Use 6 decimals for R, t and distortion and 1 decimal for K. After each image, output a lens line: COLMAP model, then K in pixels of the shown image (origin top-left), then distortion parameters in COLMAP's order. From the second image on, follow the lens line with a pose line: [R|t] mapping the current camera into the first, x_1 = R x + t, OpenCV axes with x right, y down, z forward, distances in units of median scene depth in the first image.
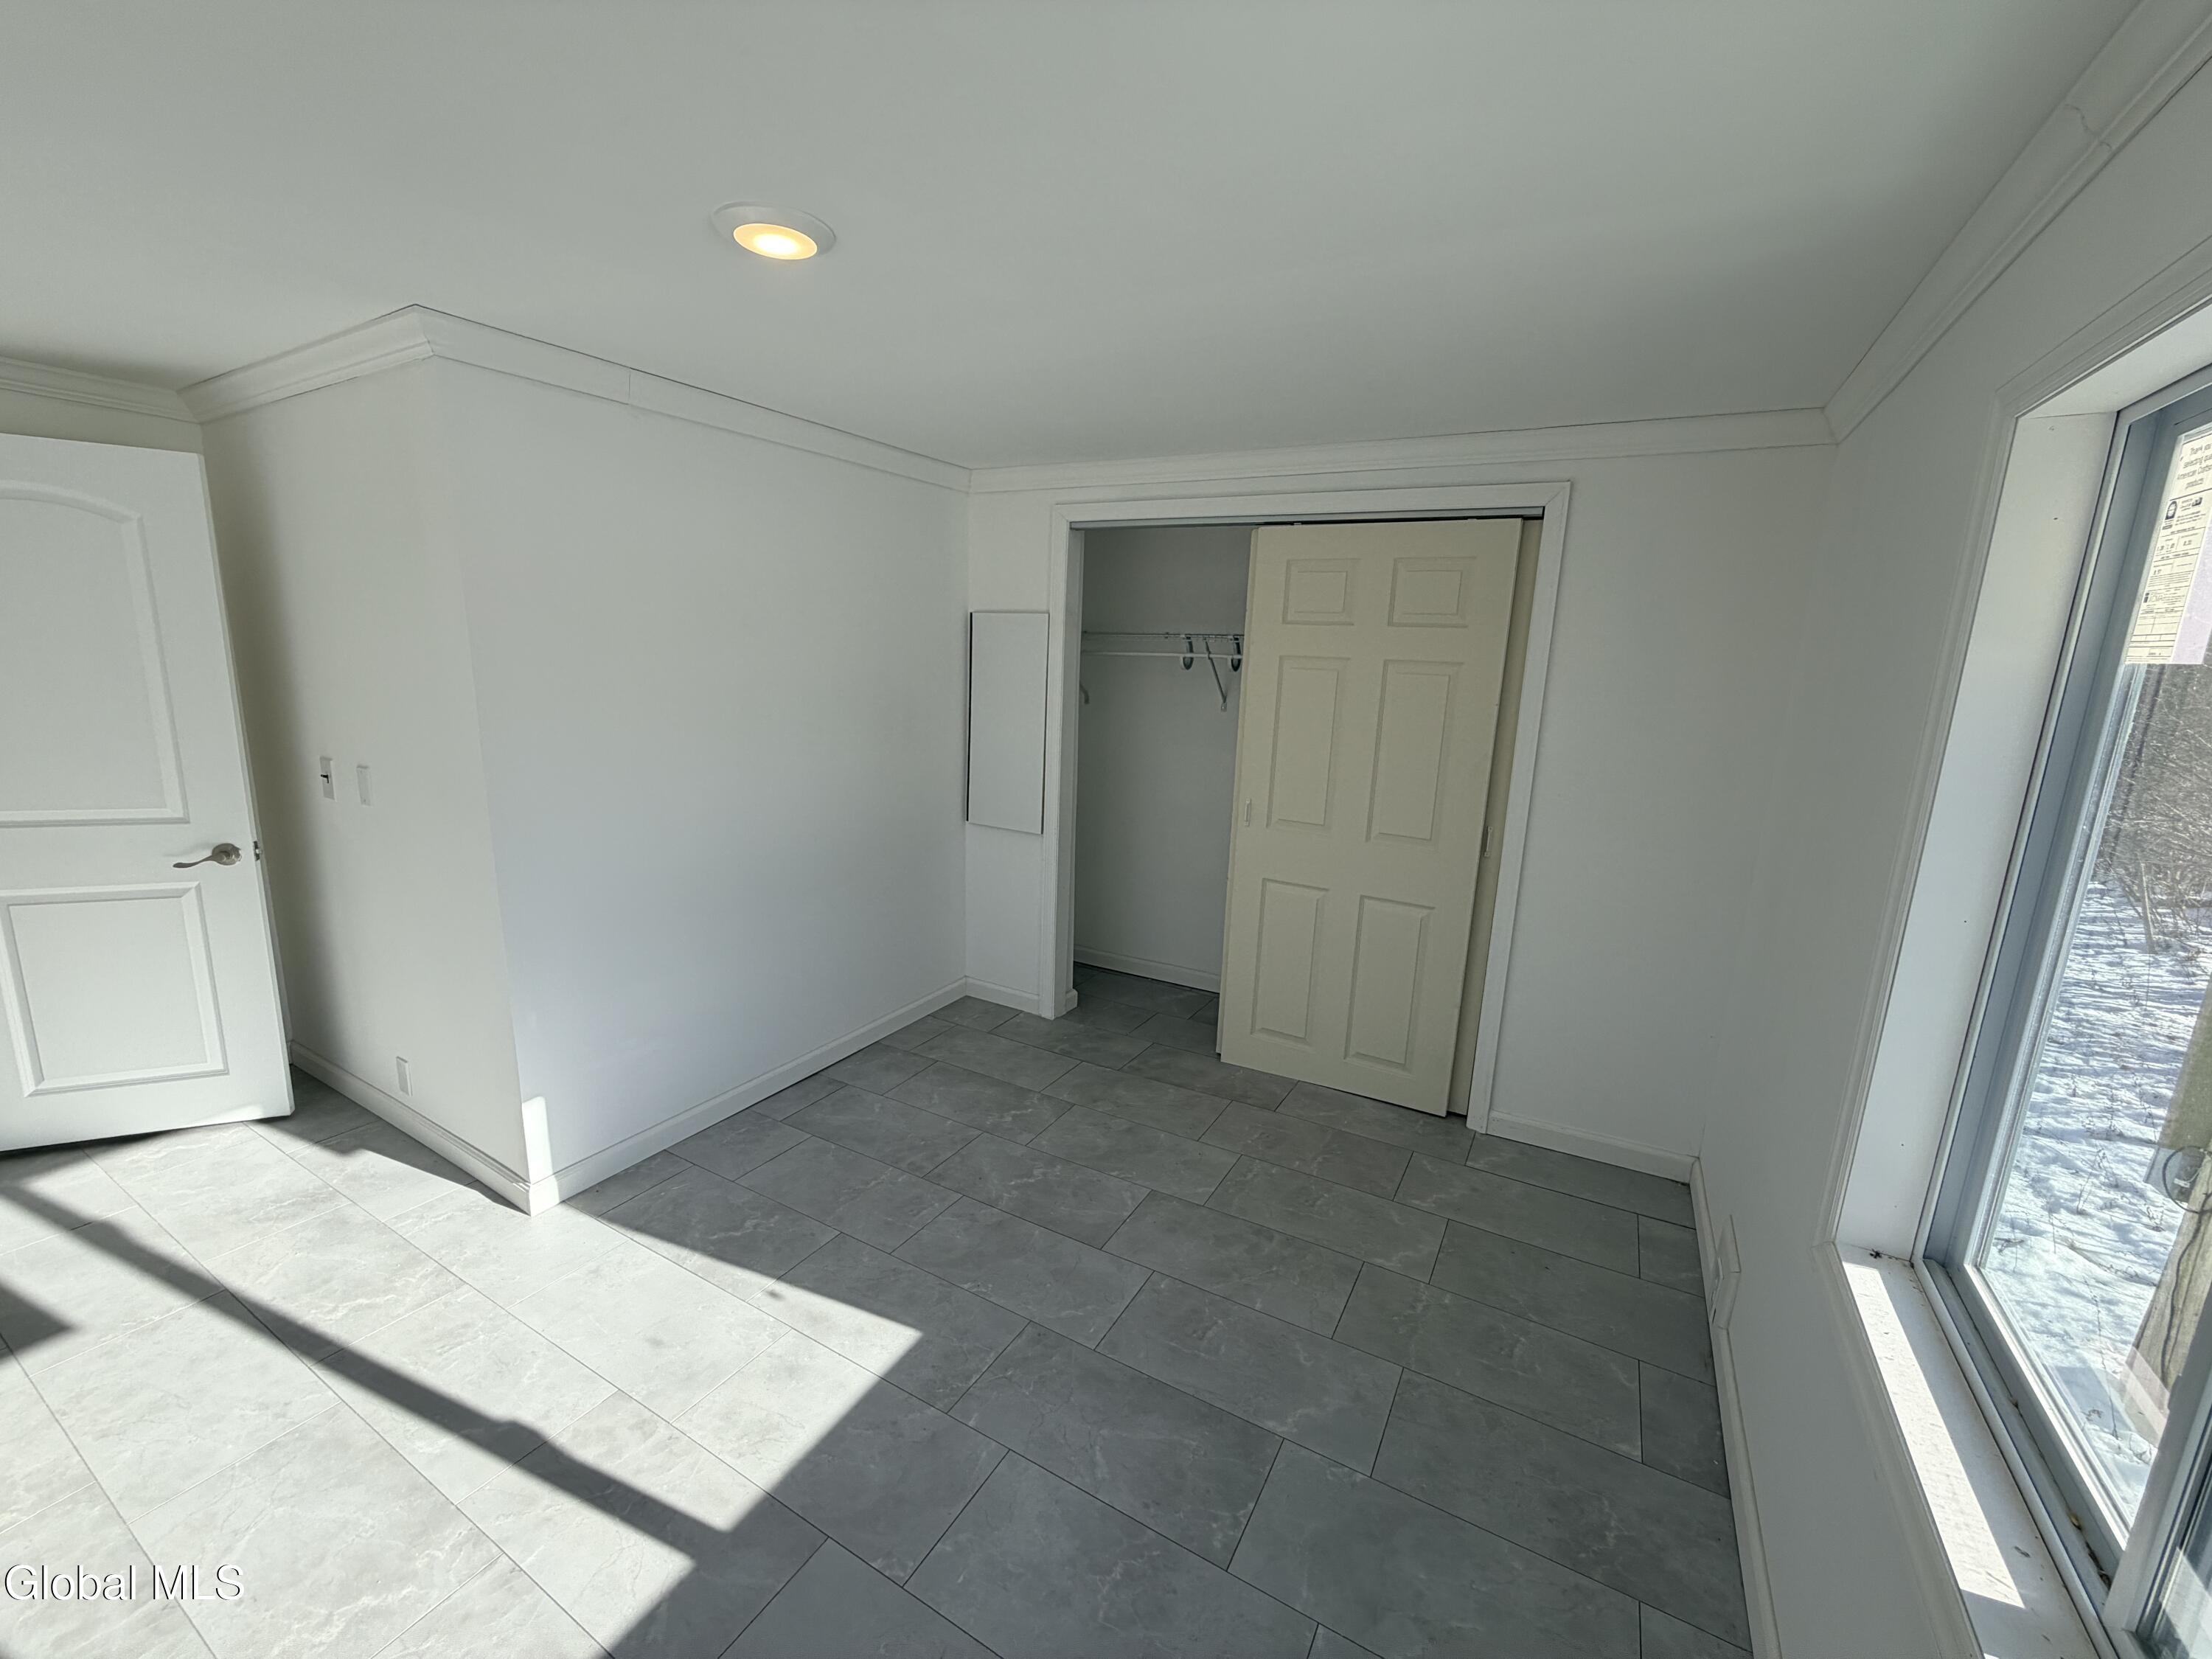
lens RADIAL K [[884.7, 0, 1110.8], [0, 884.7, 820.8], [0, 0, 1]] dist [-0.000634, 0.000598]
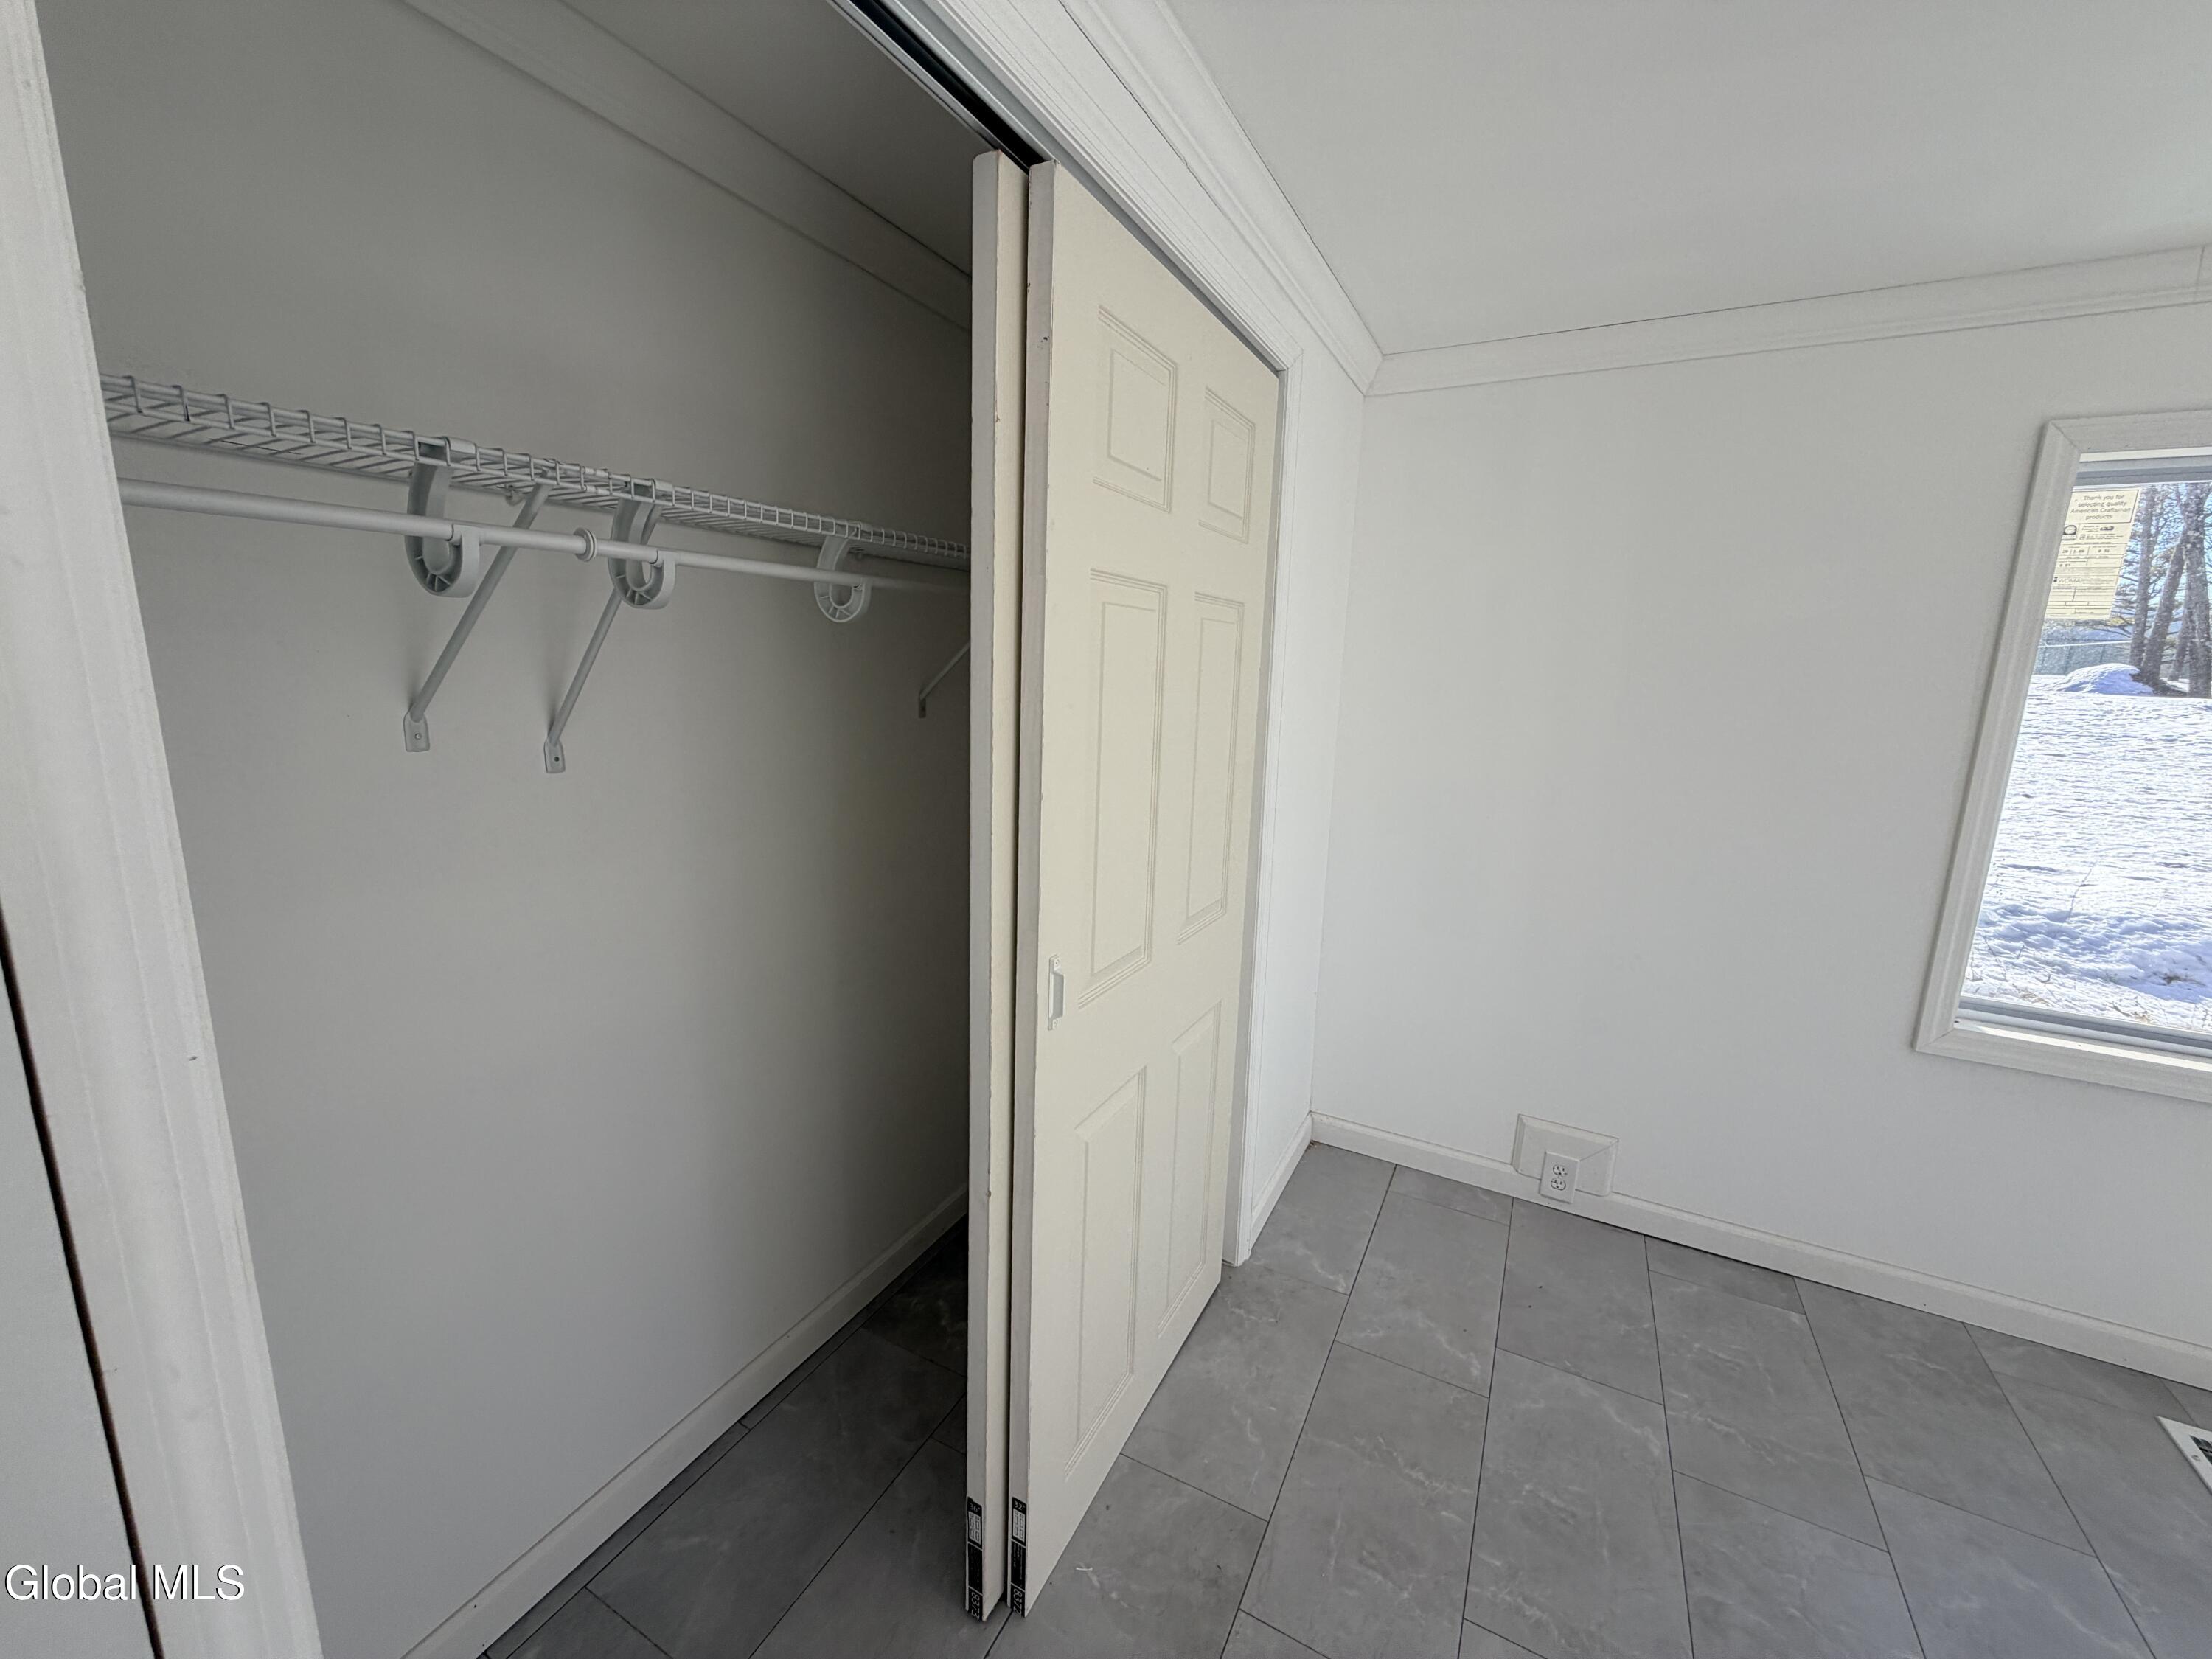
lens RADIAL K [[884.7, 0, 1105.9], [0, 884.7, 833.1], [0, 0, 1]] dist [-0.000634, 0.000598]
pose [[-0.026755, -0.229310, 0.972986, -0.320024], [0.164043, 0.959132, 0.230556, -0.262819], [-0.986090, 0.165780, 0.011955, 1.633550]]
